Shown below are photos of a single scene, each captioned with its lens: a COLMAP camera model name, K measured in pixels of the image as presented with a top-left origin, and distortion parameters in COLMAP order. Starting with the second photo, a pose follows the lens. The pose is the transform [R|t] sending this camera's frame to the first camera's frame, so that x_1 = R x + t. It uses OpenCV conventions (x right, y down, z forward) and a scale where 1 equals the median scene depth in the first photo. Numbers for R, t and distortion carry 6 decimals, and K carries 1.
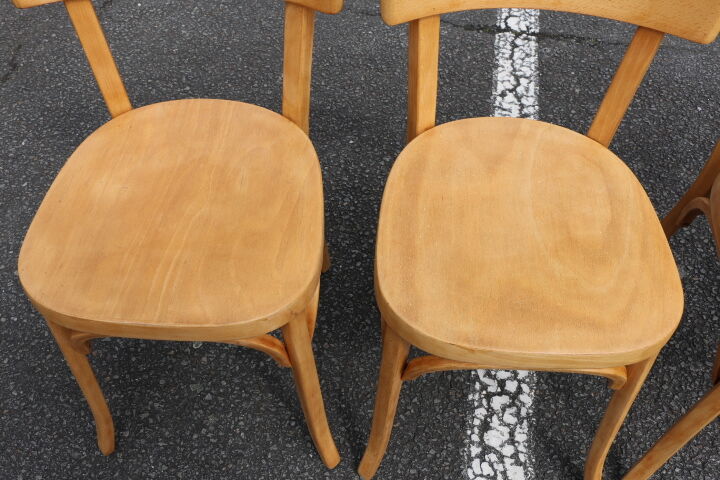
lens RADIAL K [[662.0, 0, 356.1], [0, 662.0, 239.1], [0, 0, 1]] dist [-0.097190, 0.004387]
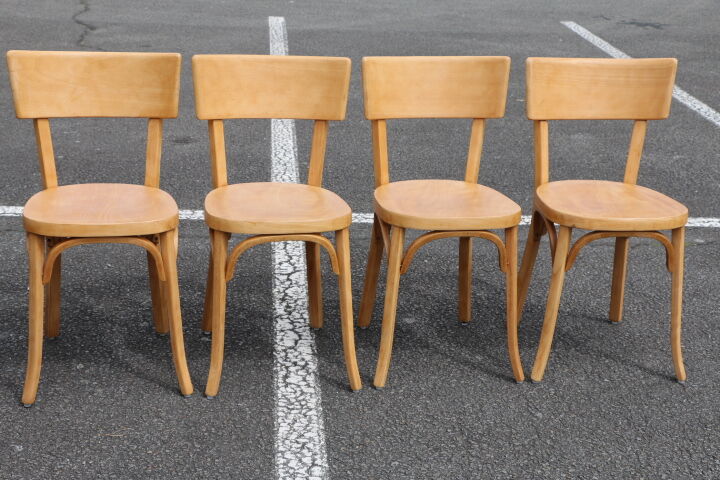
lens RADIAL K [[1183.5, 0, 360.0], [0, 1183.5, 240.0], [0, 0, 1]] dist [0.042189, 0.721751]
pose [[0.968774, -0.053228, 0.242166, -0.285867], [0.180875, 0.819755, -0.543402, 1.556063], [-0.169593, 0.570236, 0.803784, -1.421167]]
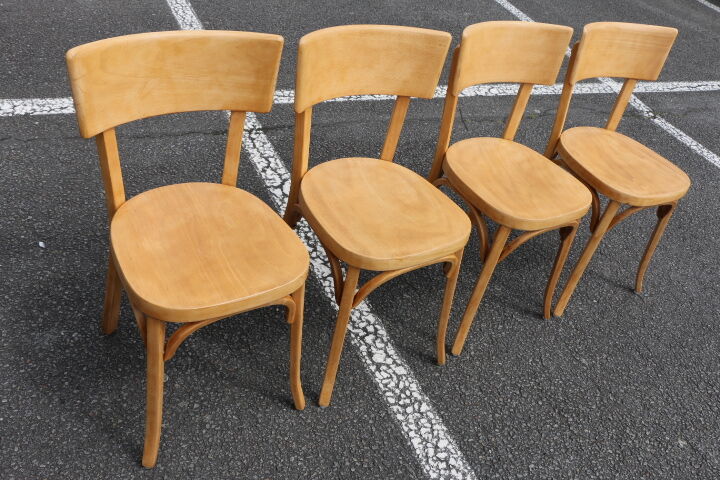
lens RADIAL K [[660.1, 0, 360.0], [0, 660.1, 240.0], [0, 0, 1]] dist [-0.166030, 0.224184]
pose [[0.799868, -0.246617, 0.547167, -0.618429], [0.338925, 0.938002, -0.072680, 0.137125], [-0.495320, 0.243583, 0.833862, -0.366982]]
